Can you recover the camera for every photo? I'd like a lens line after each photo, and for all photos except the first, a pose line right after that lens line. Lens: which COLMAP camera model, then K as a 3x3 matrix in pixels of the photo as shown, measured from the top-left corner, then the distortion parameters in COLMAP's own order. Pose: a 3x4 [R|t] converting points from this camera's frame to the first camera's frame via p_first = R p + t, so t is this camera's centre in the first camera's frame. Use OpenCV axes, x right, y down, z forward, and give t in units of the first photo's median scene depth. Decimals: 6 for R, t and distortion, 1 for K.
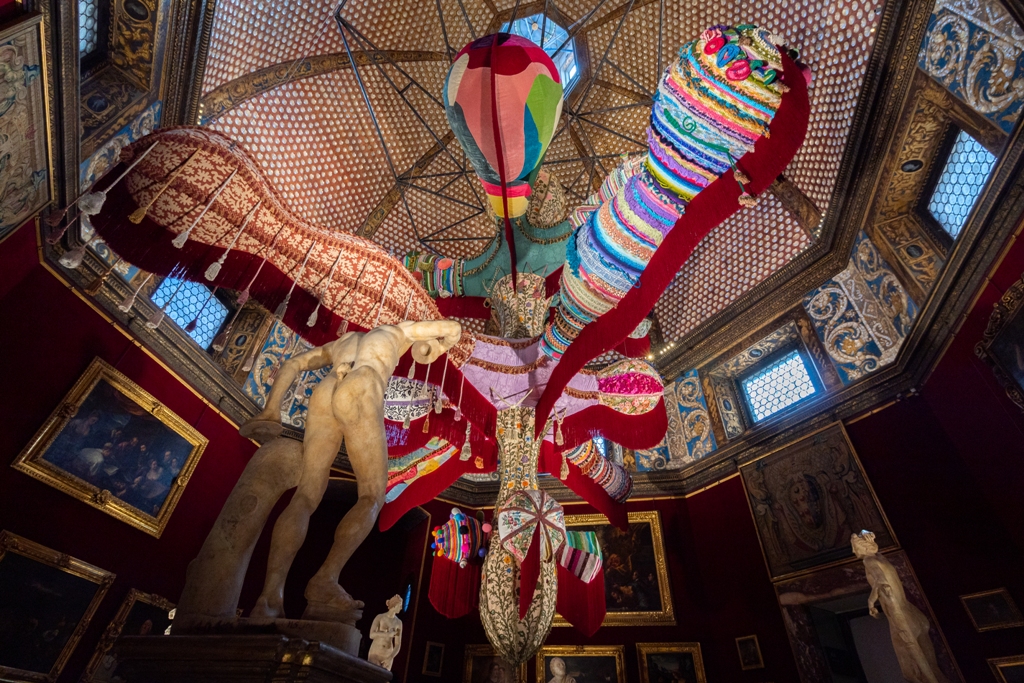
lens RADIAL K [[502.6, 0, 518.8], [0, 502.6, 330.9], [0, 0, 1]] dist [-0.000697, 0.000054]
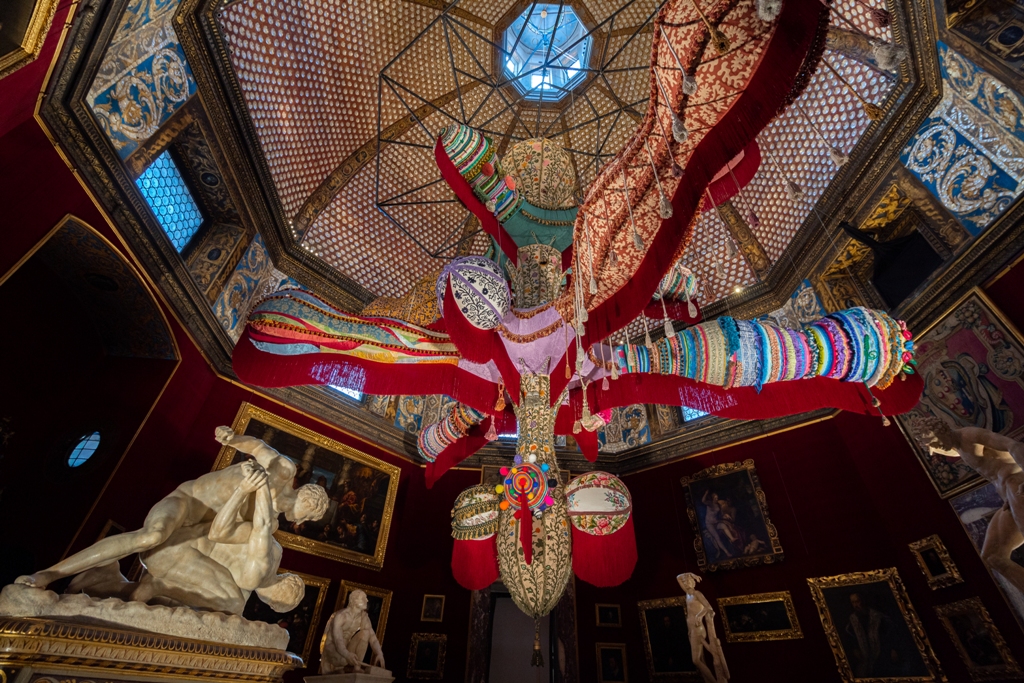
lens RADIAL K [[472.7, 0, 518.9], [0, 472.7, 331.6], [0, 0, 1]] dist [-0.001426, -0.000130]
pose [[0.467482, 0.549247, 0.692667, -0.684780], [-0.599767, 0.772690, -0.207918, 0.286296], [-0.649415, -0.318241, 0.690639, 0.354831]]
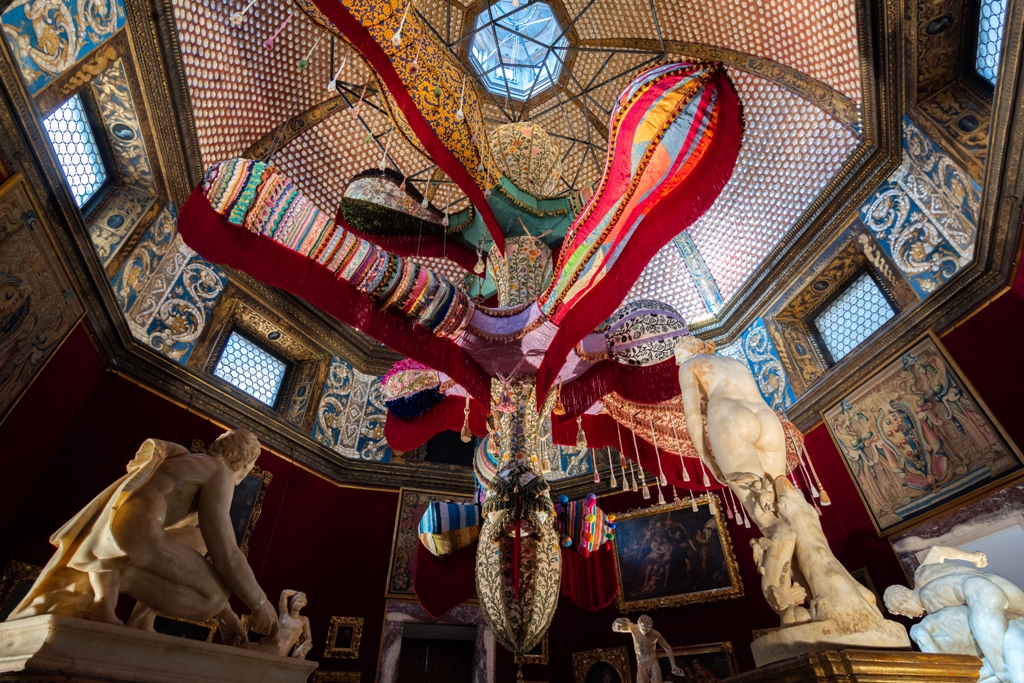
lens RADIAL K [[518.0, 0, 518.5], [0, 518.0, 335.0], [0, 0, 1]] dist [0.001546, -0.000564]
pose [[-0.955642, 0.174675, 0.237145, -0.215490], [-0.212468, 0.148766, -0.965777, 0.980619], [-0.203976, -0.973323, -0.105054, 1.097110]]
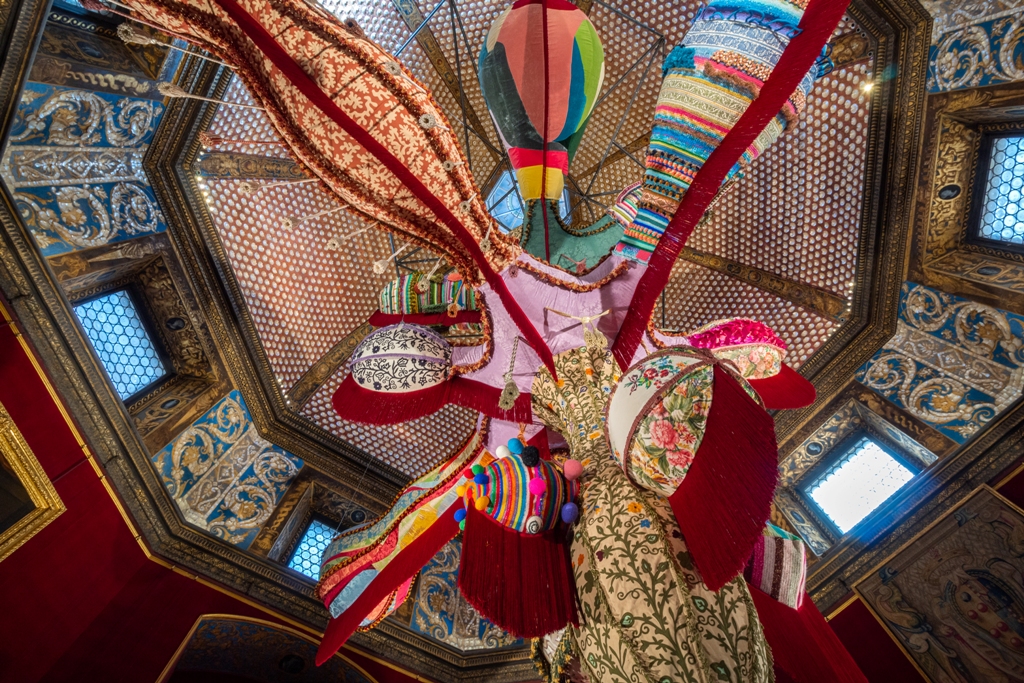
lens RADIAL K [[474.1, 0, 514.1], [0, 474.1, 335.7], [0, 0, 1]] dist [0.001550, 0.000644]
pose [[0.997879, 0.025910, 0.059718, -0.111522], [0.004019, 0.891099, -0.453792, 0.358331], [-0.064972, 0.453069, 0.889105, 0.395409]]
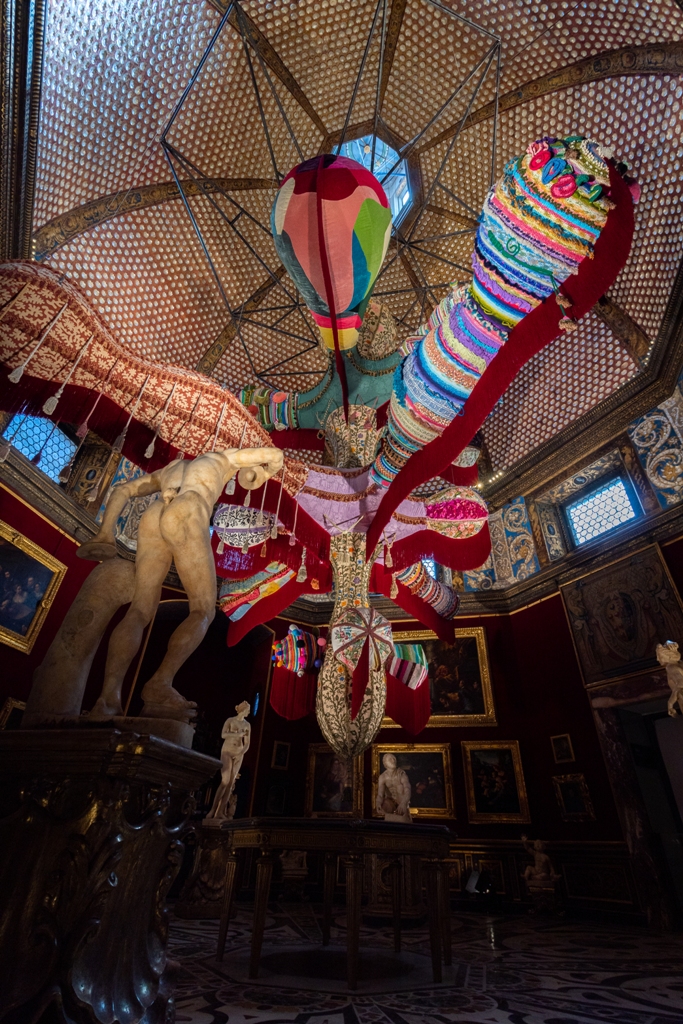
lens RADIAL K [[475.0, 0, 351.2], [0, 475.0, 516.8], [0, 0, 1]] dist [-0.000715, -0.000037]
pose [[0.999803, -0.012285, -0.015567, 0.014780], [0.013934, 0.993755, 0.110707, 0.005777], [0.014110, -0.110902, 0.993731, 0.002594]]
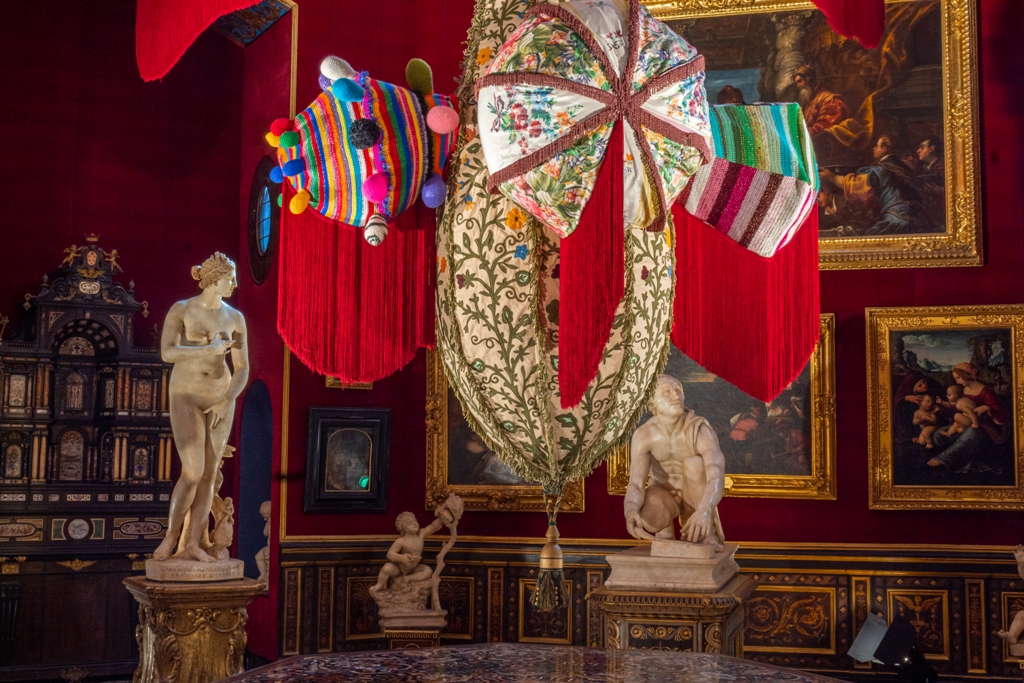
lens RADIAL K [[1328.9, 0, 512.0], [0, 1328.9, 341.5], [0, 0, 1]] dist [-0.009609, 0.017772]
pose [[0.998617, -0.030798, -0.042611, 0.005380], [0.050263, 0.796975, 0.601918, 0.017290], [0.015422, -0.603227, 0.797420, 0.214266]]
